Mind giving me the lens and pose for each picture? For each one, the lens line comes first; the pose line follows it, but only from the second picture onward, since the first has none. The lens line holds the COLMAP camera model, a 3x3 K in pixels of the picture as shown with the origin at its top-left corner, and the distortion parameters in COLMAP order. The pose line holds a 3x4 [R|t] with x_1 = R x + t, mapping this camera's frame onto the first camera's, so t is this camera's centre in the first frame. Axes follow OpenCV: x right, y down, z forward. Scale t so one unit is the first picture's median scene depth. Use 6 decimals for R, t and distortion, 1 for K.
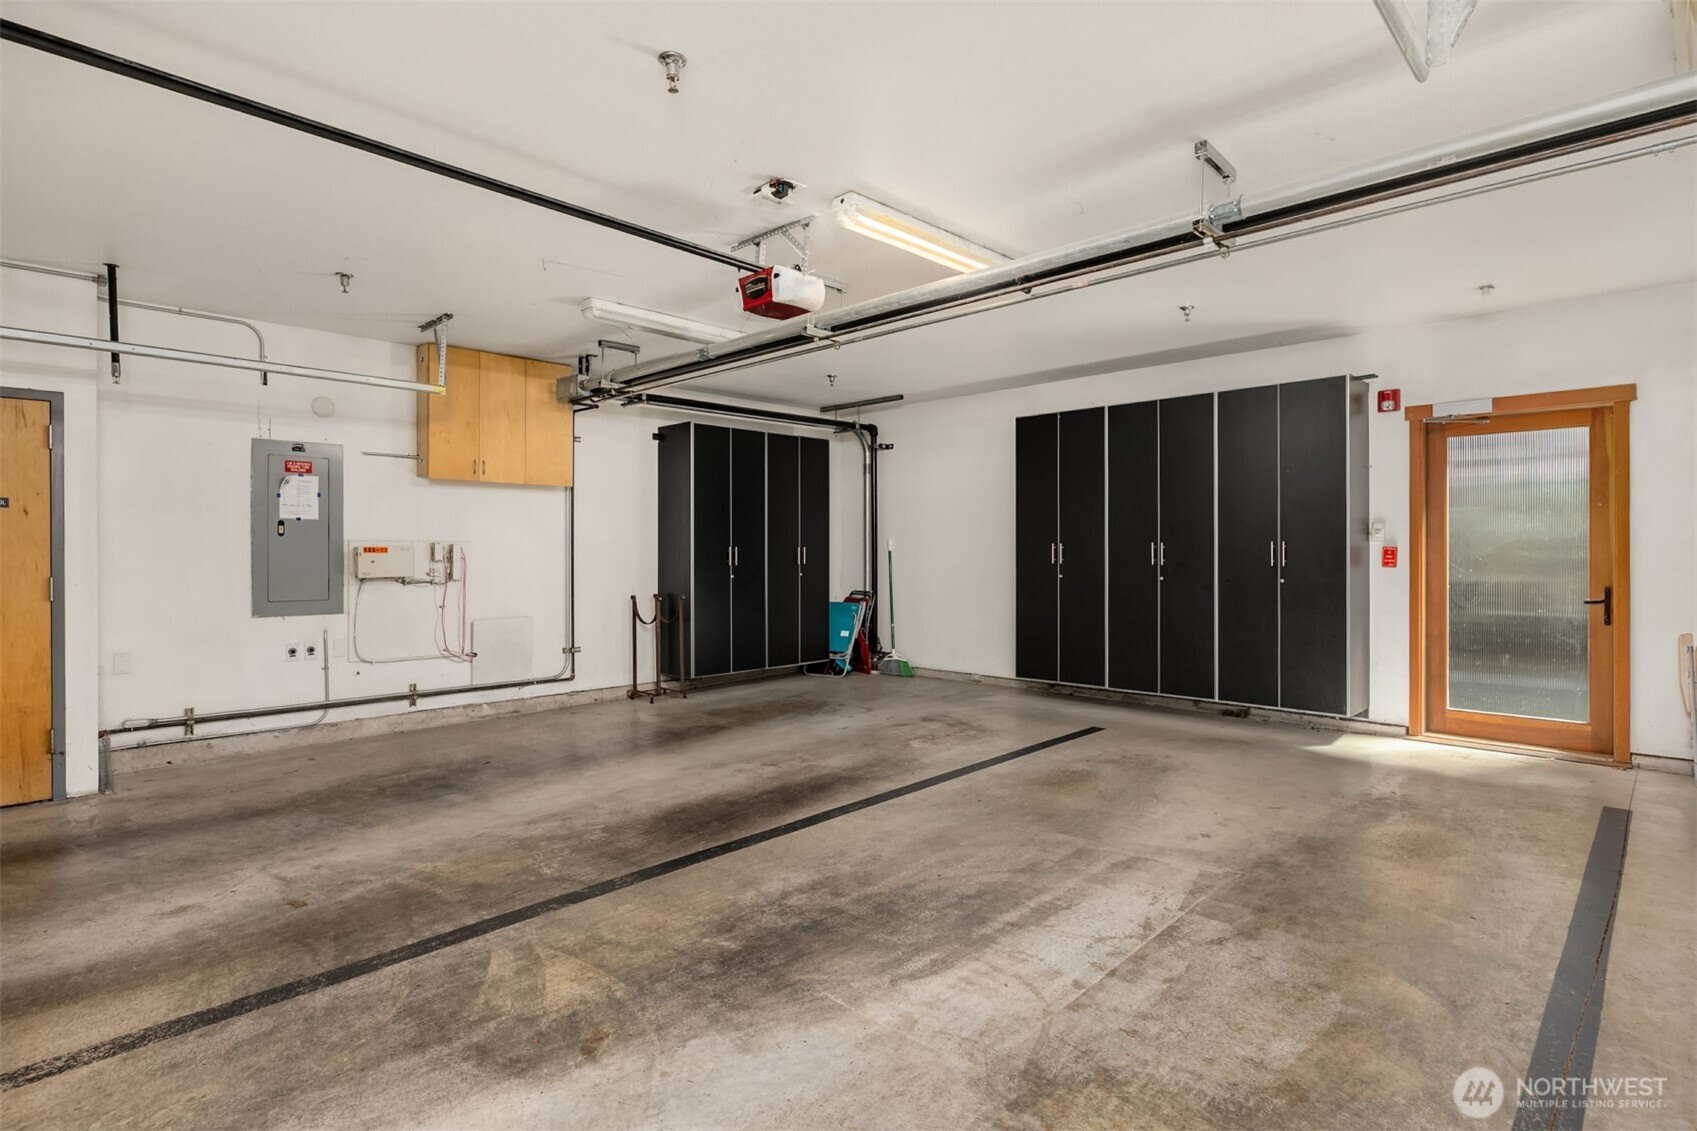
lens RADIAL K [[870.9, 0, 834.0], [0, 870.9, 555.5], [0, 0, 1]] dist [0.000553, -0.001196]
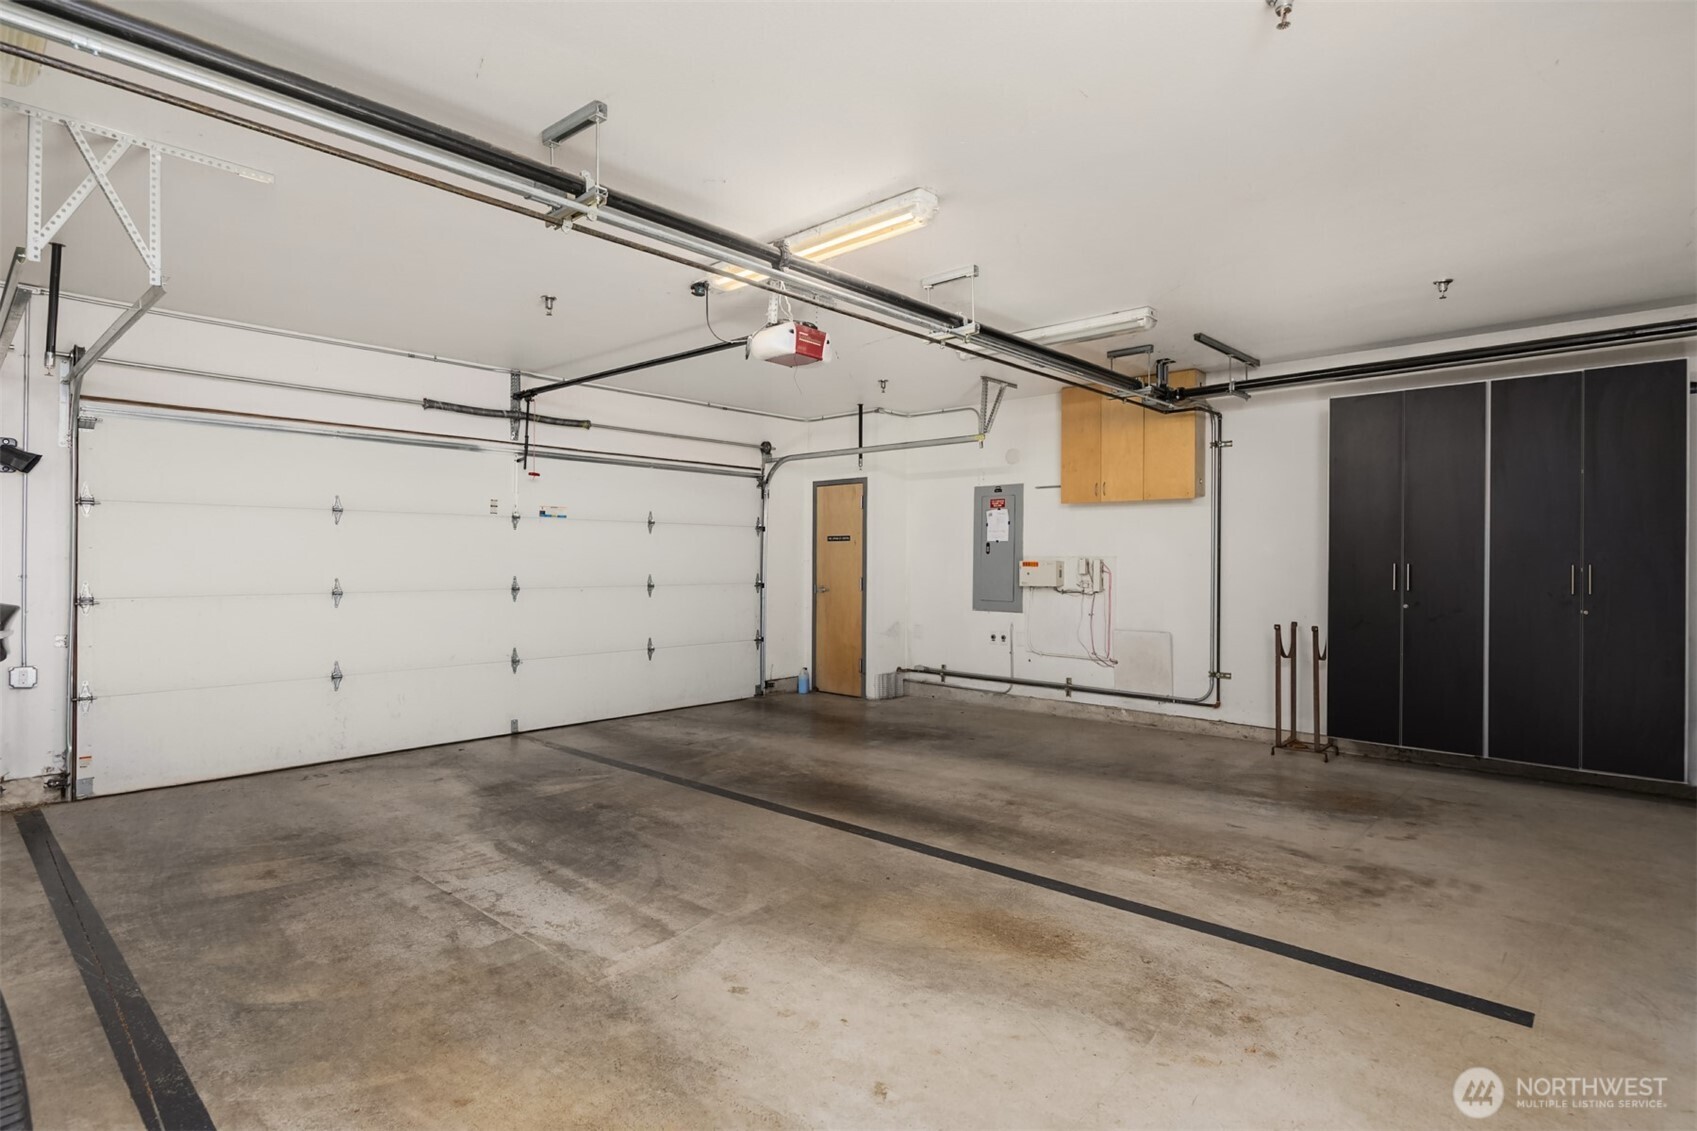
lens RADIAL K [[870.9, 0, 835.0], [0, 870.9, 561.4], [0, 0, 1]] dist [0.000553, -0.001196]
pose [[0.017494, 0.004563, -0.999837, 1.113160], [-0.010730, 0.999933, 0.004375, -0.019616], [0.999789, 0.010652, 0.017542, 1.061349]]
